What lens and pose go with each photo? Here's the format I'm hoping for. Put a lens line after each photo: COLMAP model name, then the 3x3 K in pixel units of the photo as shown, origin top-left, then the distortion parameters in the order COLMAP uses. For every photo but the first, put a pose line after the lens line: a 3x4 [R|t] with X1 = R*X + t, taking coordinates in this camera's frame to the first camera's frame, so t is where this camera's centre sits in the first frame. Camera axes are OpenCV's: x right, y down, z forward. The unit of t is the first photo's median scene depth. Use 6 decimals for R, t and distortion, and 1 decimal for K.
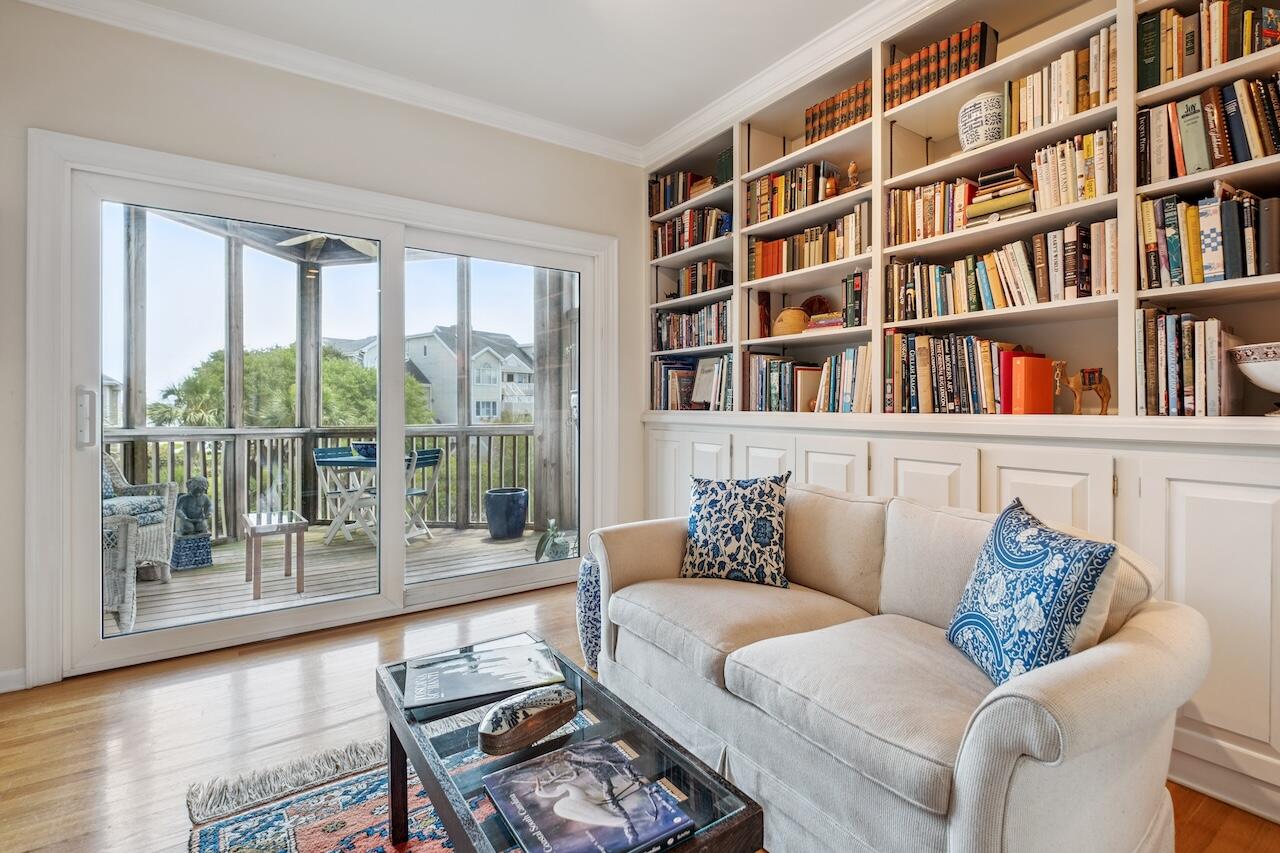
lens RADIAL K [[598.8, 0, 649.4], [0, 598.8, 405.6], [0, 0, 1]] dist [-0.003924, -0.000589]
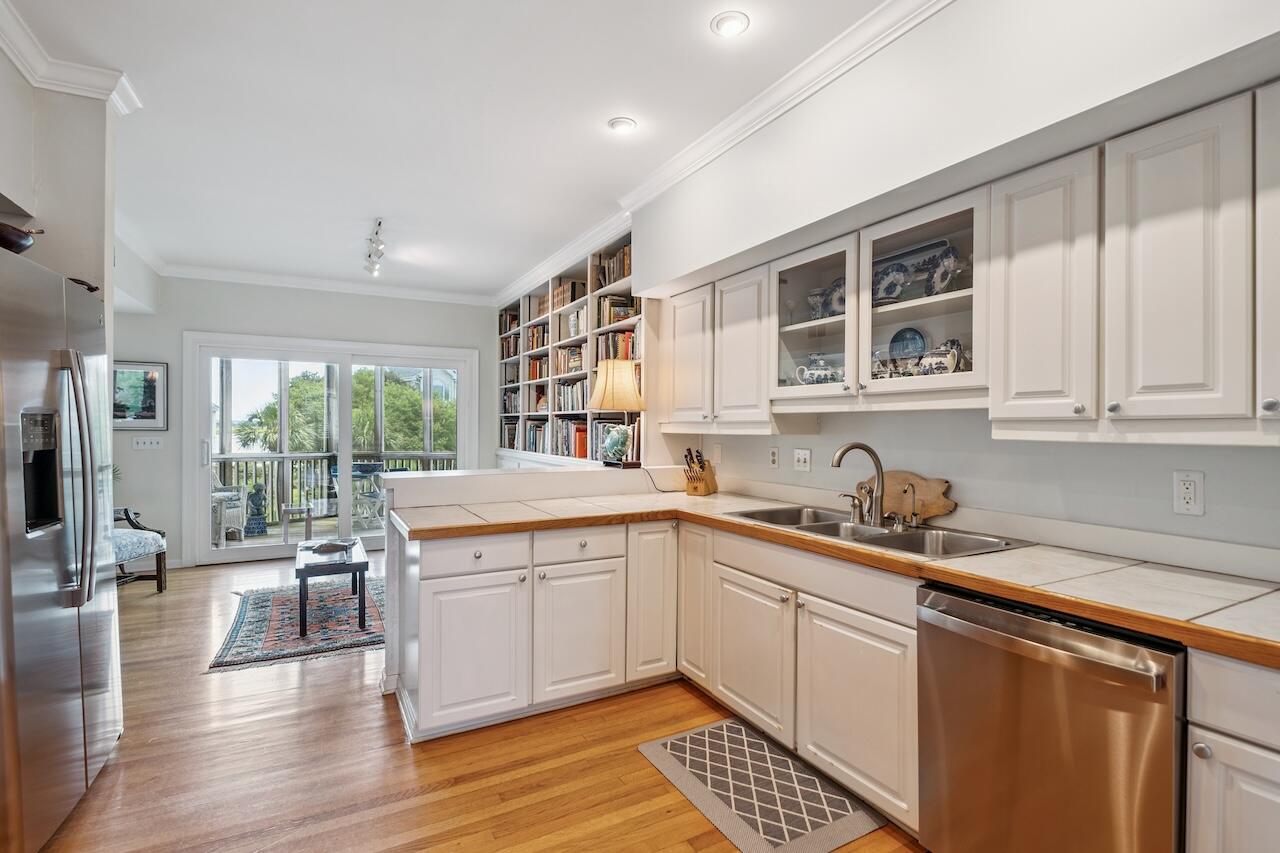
lens RADIAL K [[598.8, 0, 642.6], [0, 598.8, 428.0], [0, 0, 1]] dist [-0.003924, -0.000589]
pose [[0.994536, 0.006002, -0.104221, 0.936972], [-0.005446, 0.999969, 0.005615, -0.095513], [0.104251, -0.005016, 0.994538, -1.074017]]
